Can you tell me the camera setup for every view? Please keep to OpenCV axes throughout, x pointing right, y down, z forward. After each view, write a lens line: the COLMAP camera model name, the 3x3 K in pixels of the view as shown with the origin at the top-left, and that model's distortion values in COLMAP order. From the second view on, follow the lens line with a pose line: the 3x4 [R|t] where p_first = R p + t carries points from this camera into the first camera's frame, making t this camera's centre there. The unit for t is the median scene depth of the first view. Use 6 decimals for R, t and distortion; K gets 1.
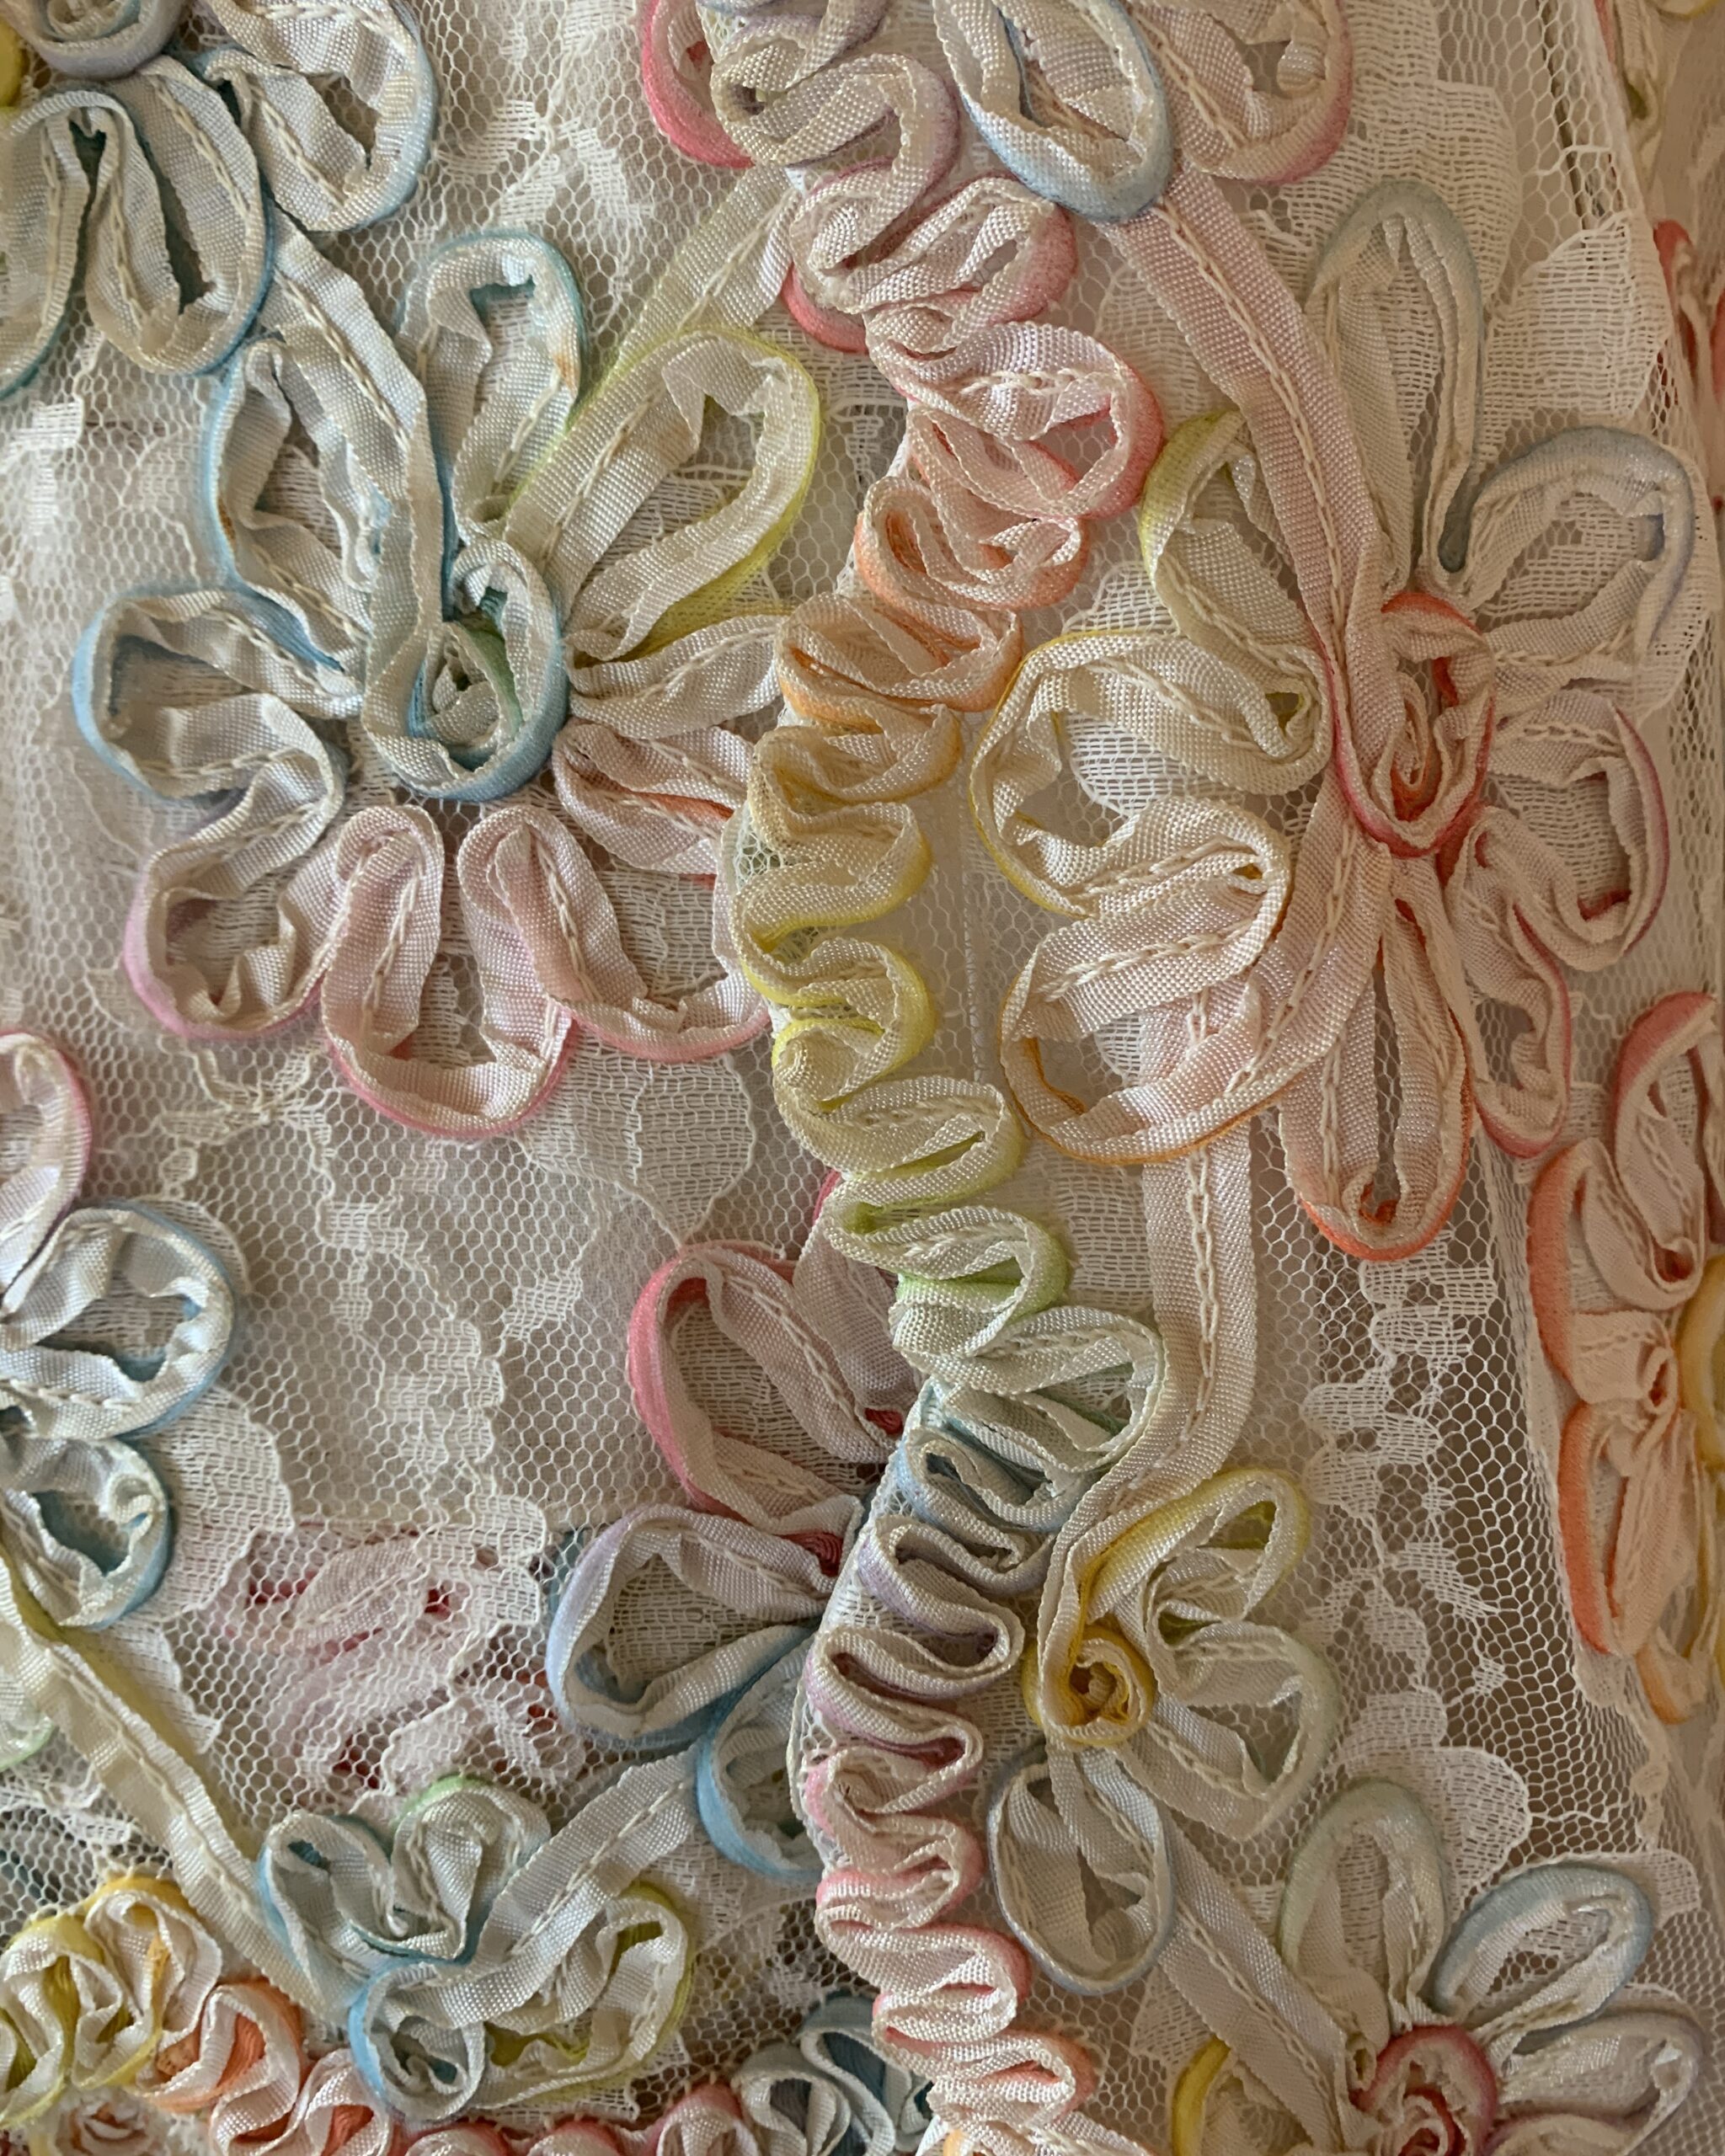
lens RADIAL K [[1695.5, 0, 862.5], [0, 1695.5, 1078.0], [0, 0, 1]] dist [-0.006943, -0.002616]
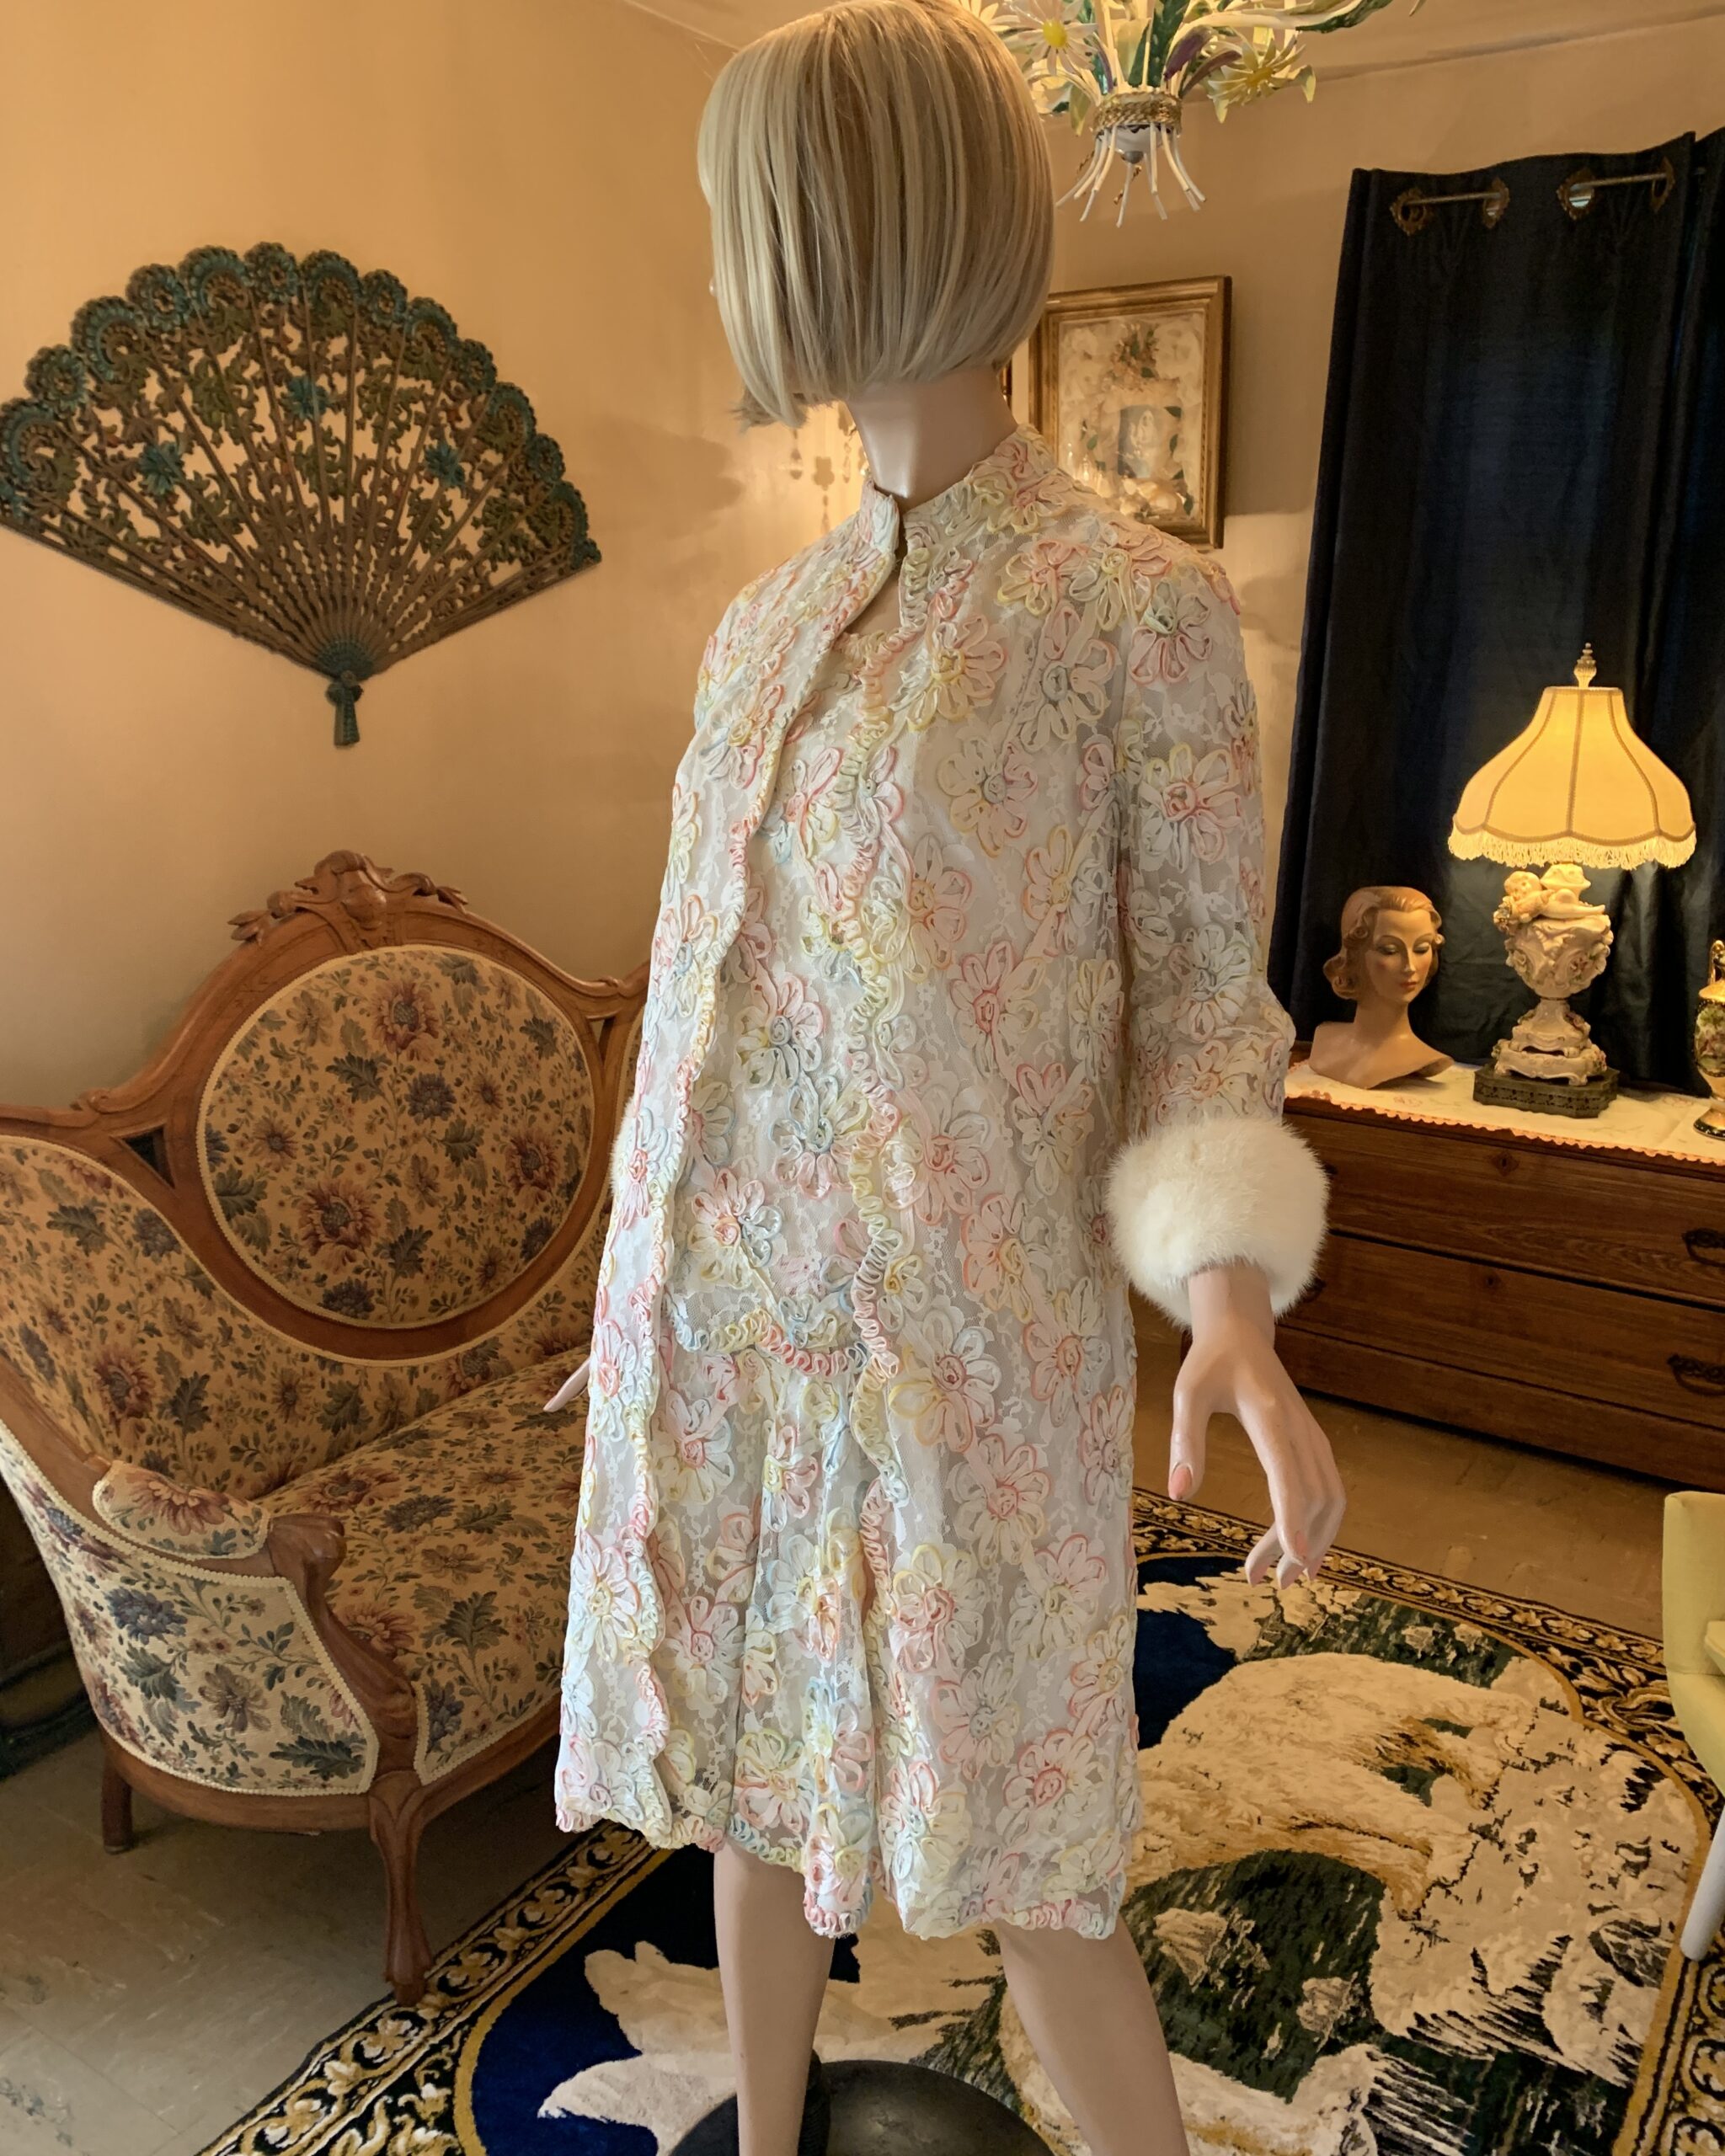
lens RADIAL K [[1773.6, 0, 864.2], [0, 1773.6, 1008.1], [0, 0, 1]] dist [-0.009590, 0.086584]
pose [[0.951564, 0.045115, -0.304123, 2.175977], [-0.080177, 0.991361, -0.103803, -0.007302], [0.296813, 0.123159, 0.946960, -6.046285]]
